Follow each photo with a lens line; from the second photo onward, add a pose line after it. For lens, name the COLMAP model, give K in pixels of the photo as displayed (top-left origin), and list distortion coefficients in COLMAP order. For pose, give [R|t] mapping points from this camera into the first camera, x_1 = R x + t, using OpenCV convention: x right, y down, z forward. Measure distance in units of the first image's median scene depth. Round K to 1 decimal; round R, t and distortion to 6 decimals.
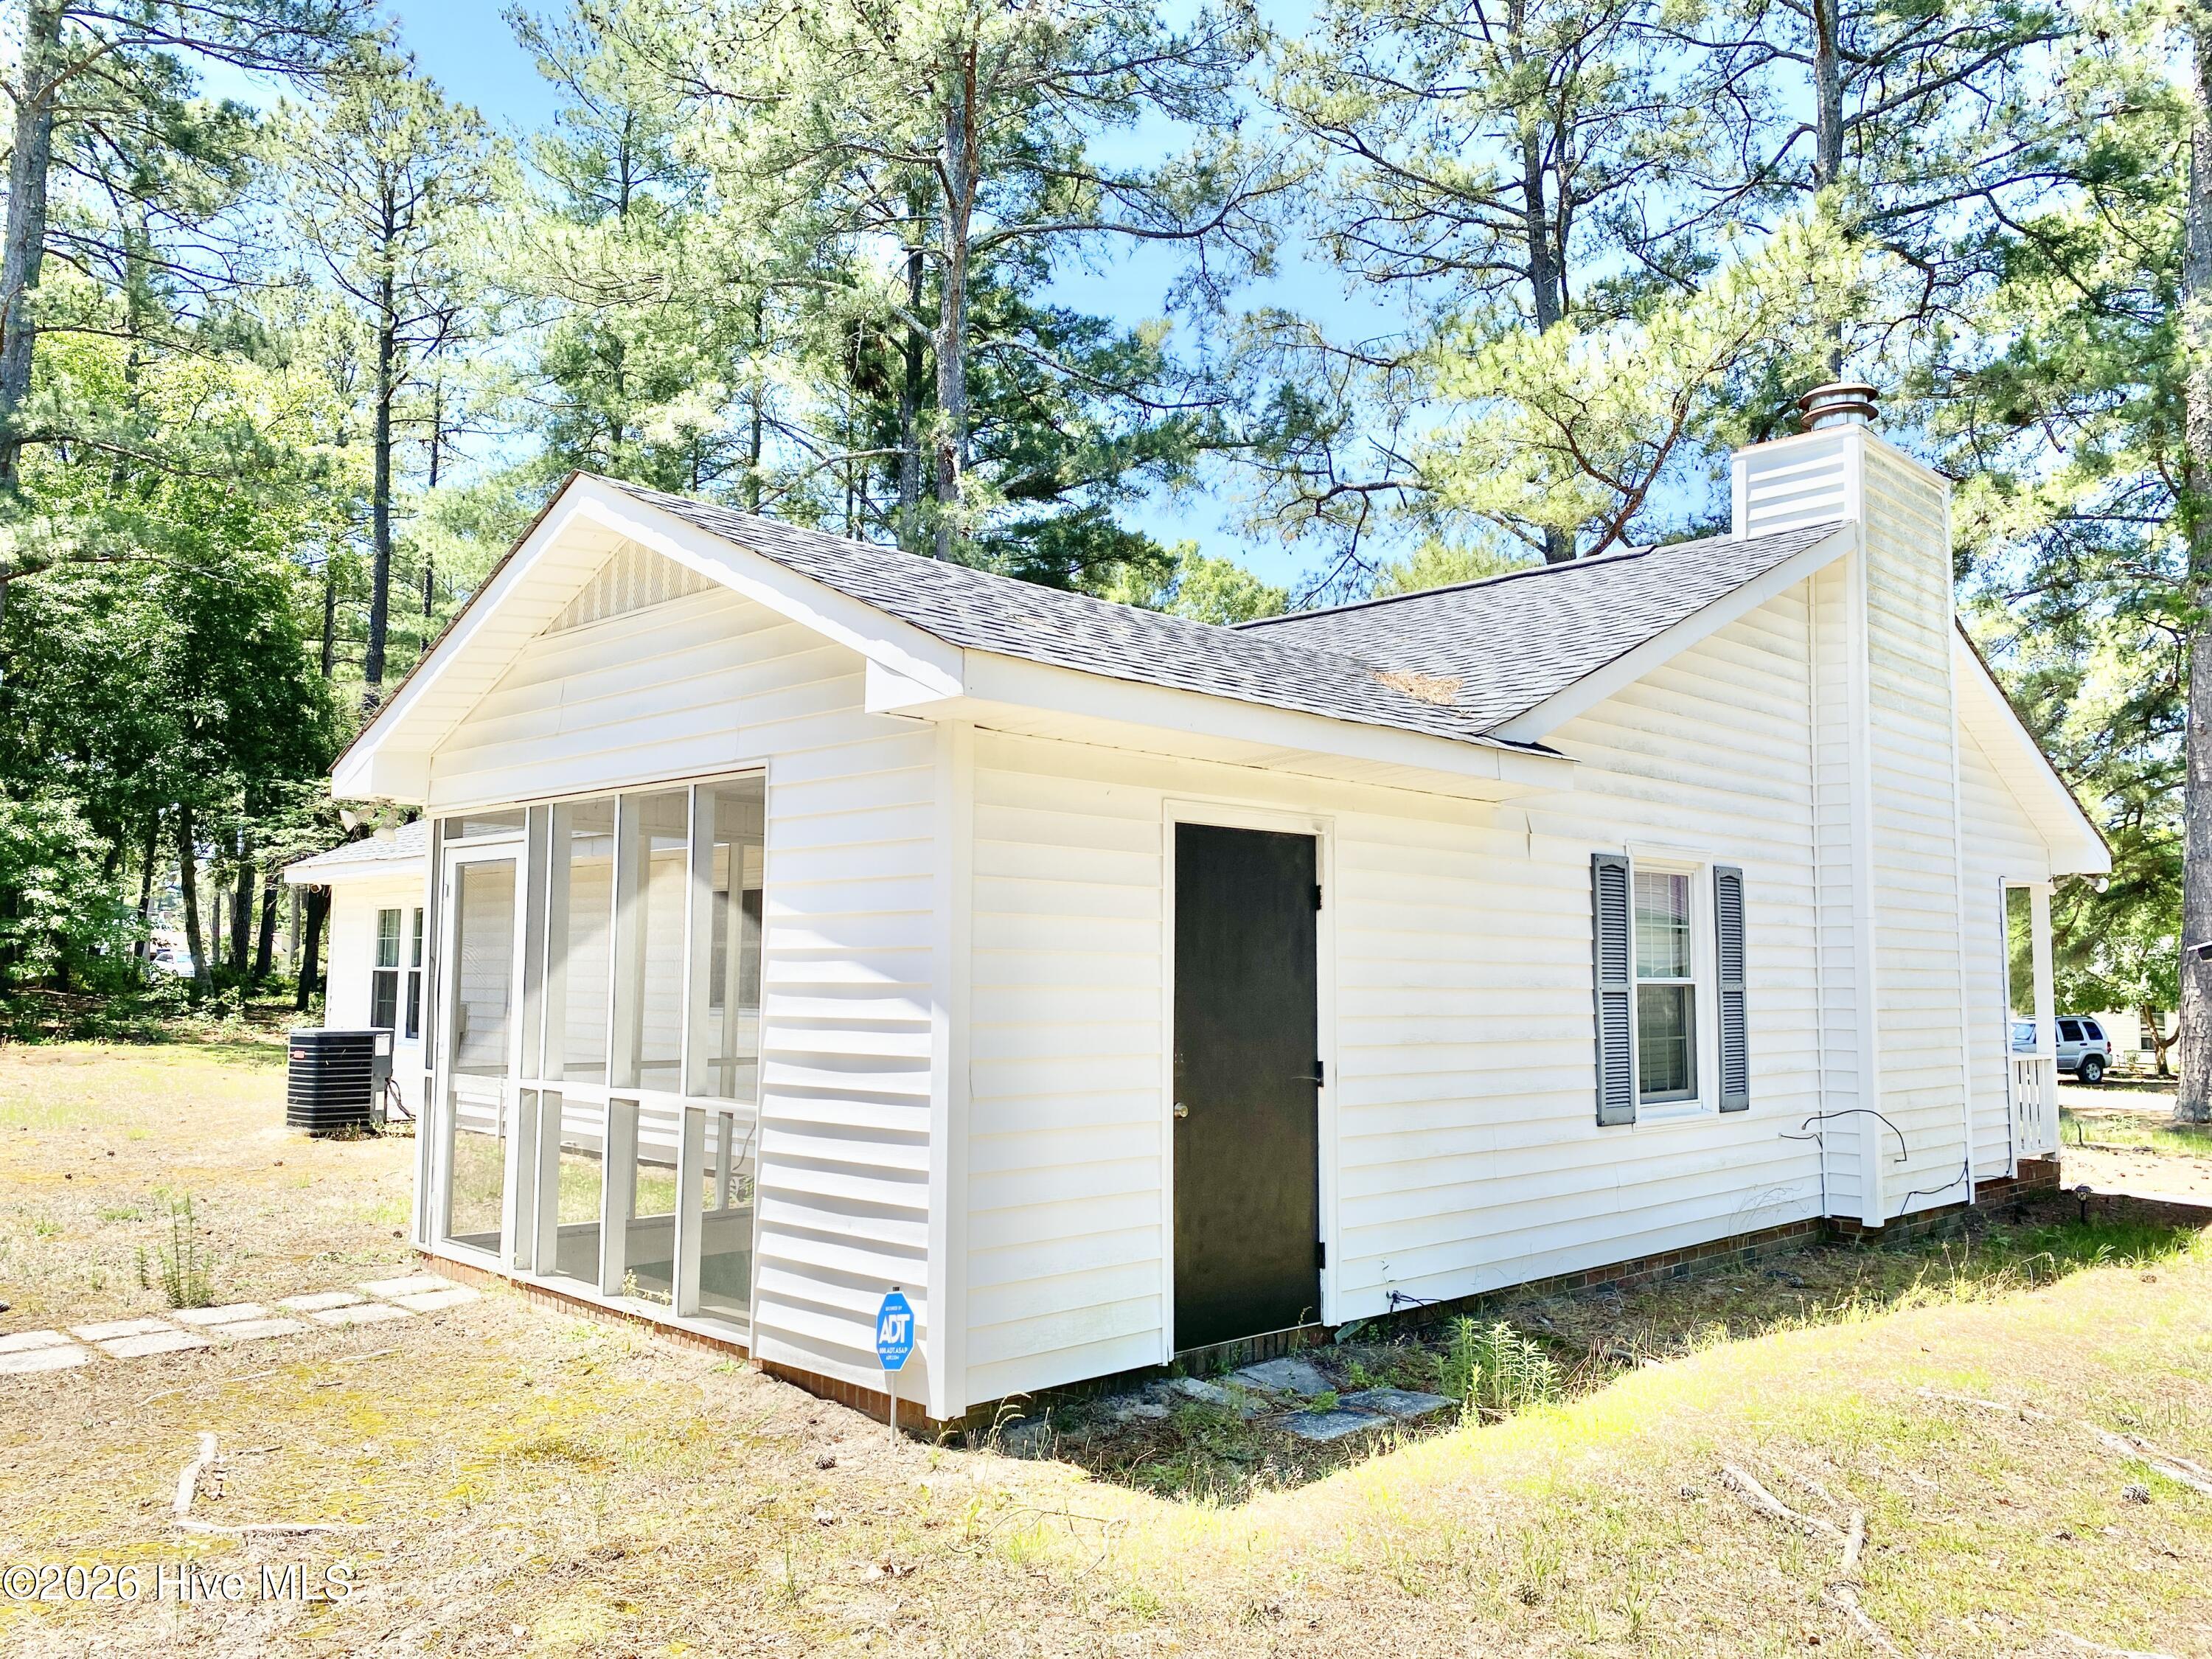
lens RADIAL K [[1689.4, 0, 1098.4], [0, 1689.4, 826.8], [0, 0, 1]] dist [0.049165, -0.037467]
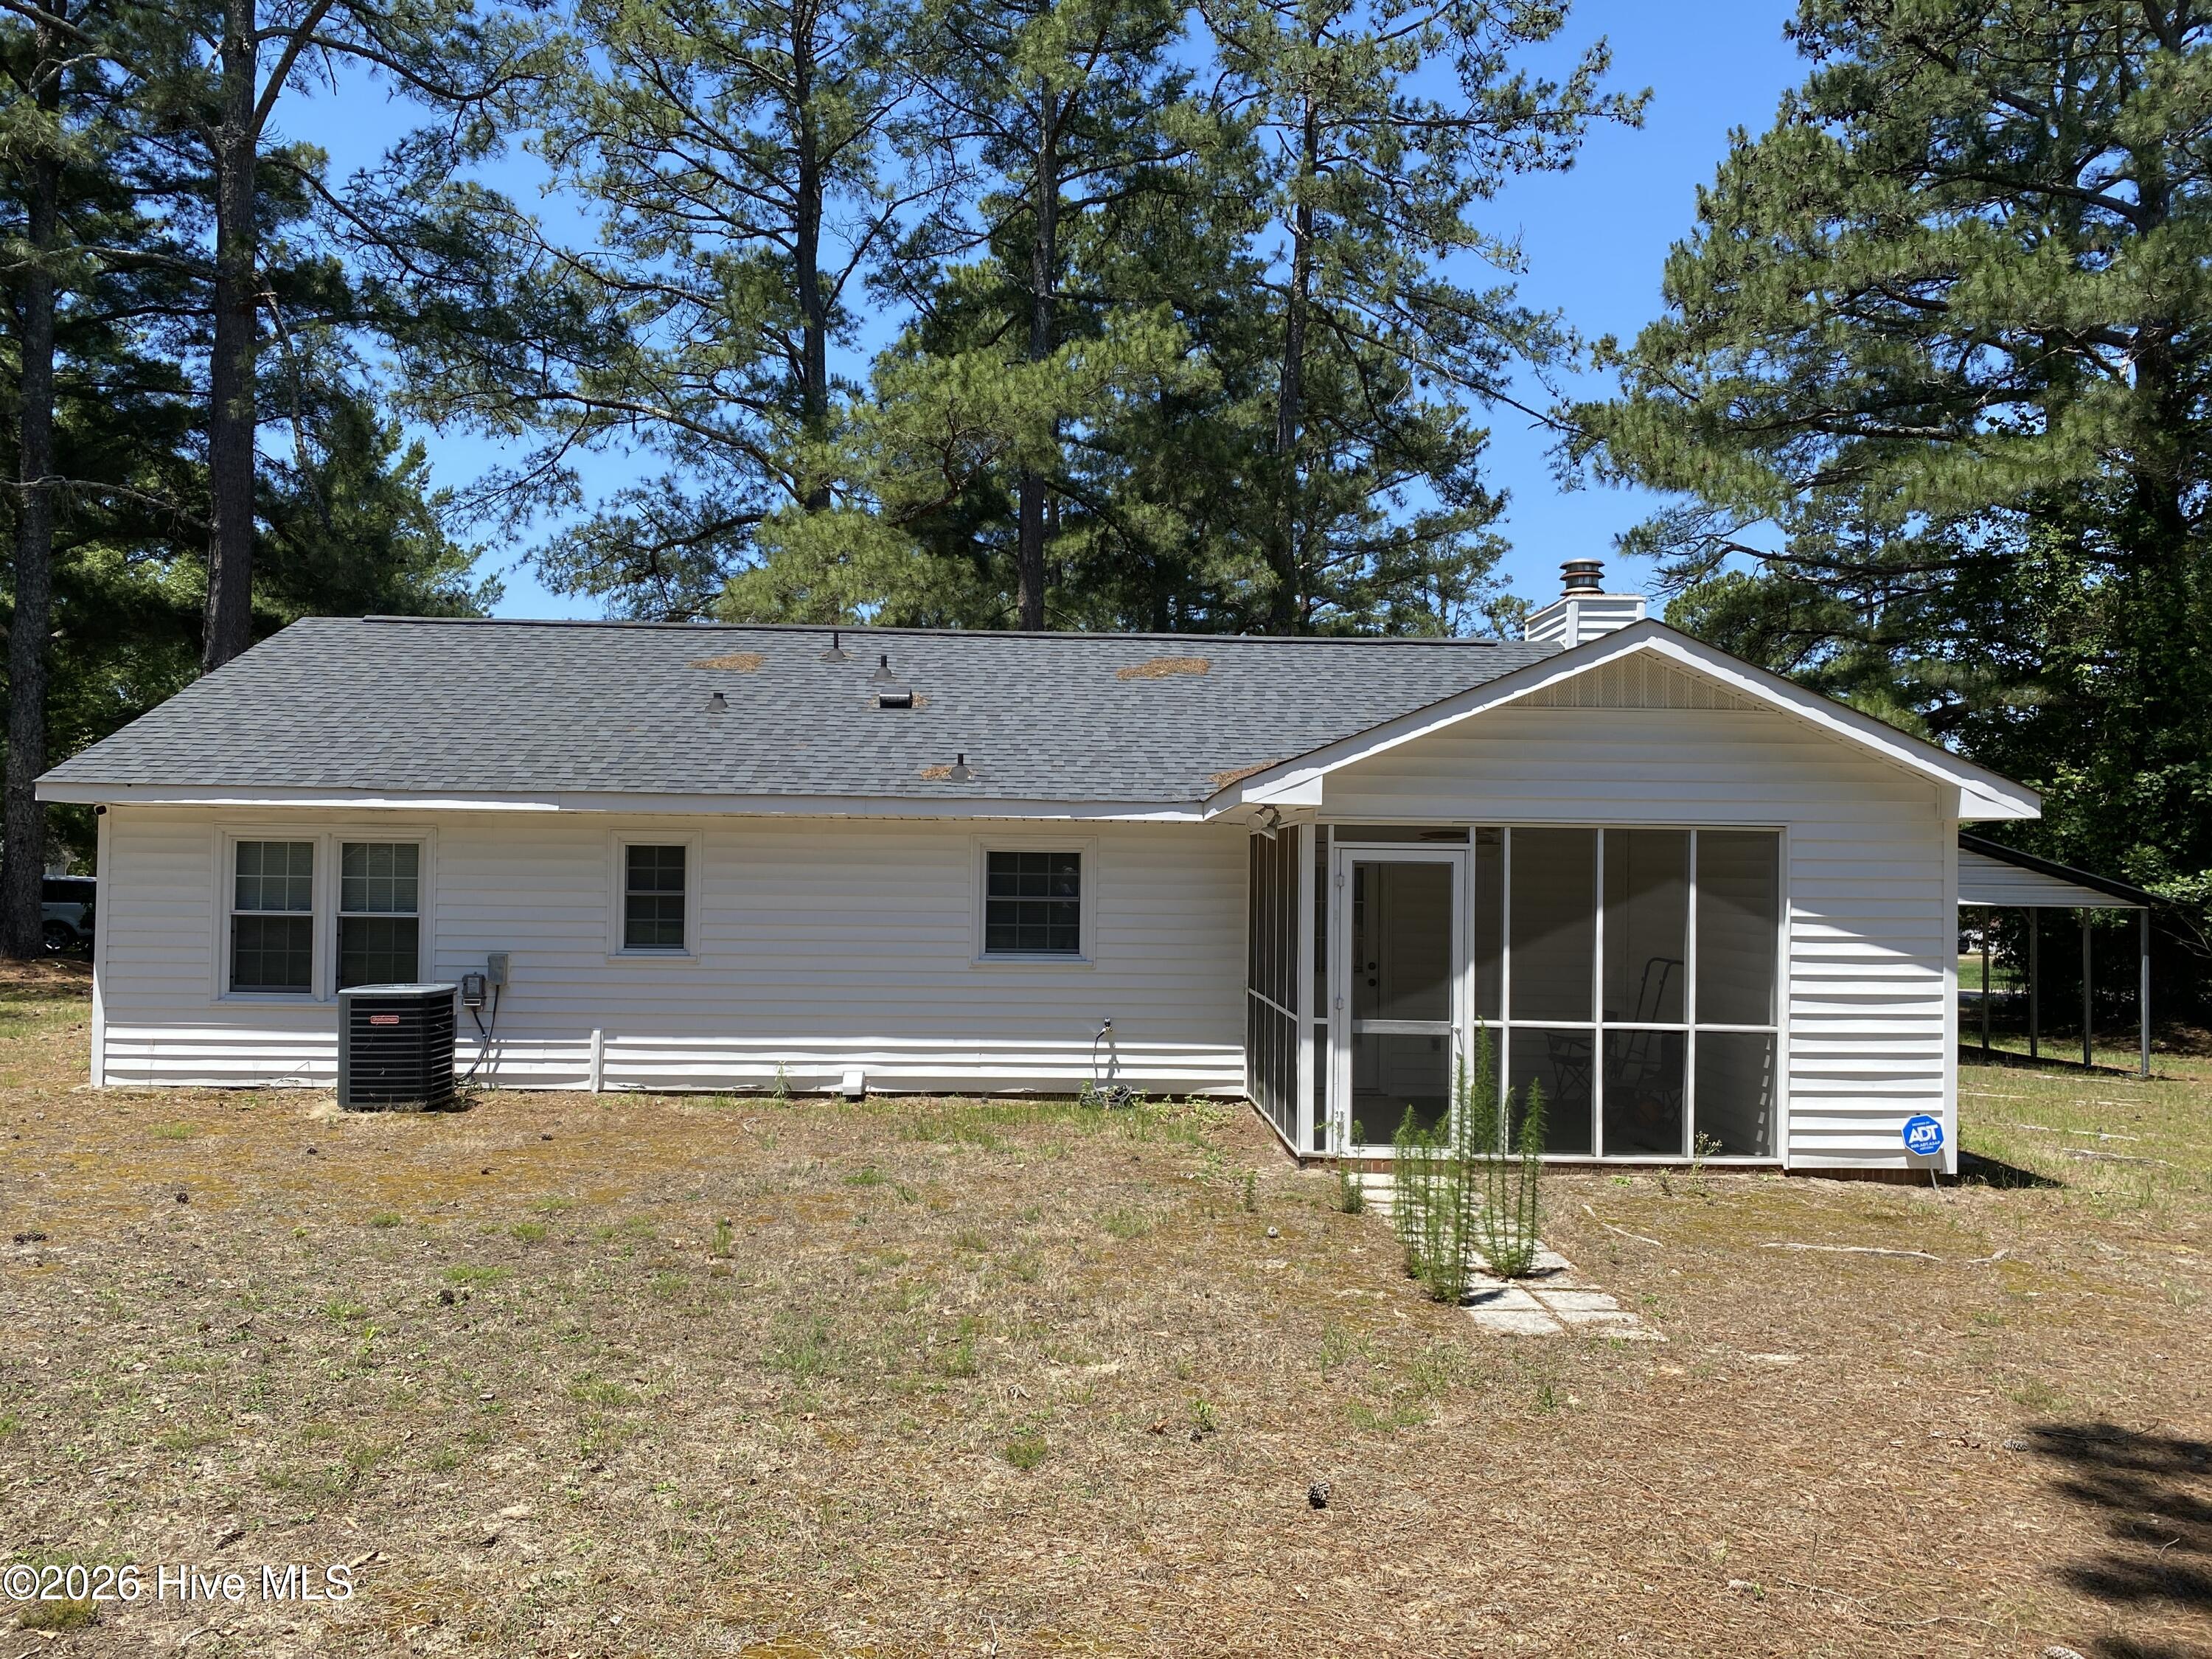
lens RADIAL K [[1689.4, 0, 1106.1], [0, 1689.4, 835.3], [0, 0, 1]] dist [0.049165, -0.037467]
pose [[0.687994, 0.015523, 0.725550, -0.519252], [-0.069876, 0.996543, 0.044939, -0.015407], [-0.722344, -0.081616, 0.686701, 0.087990]]
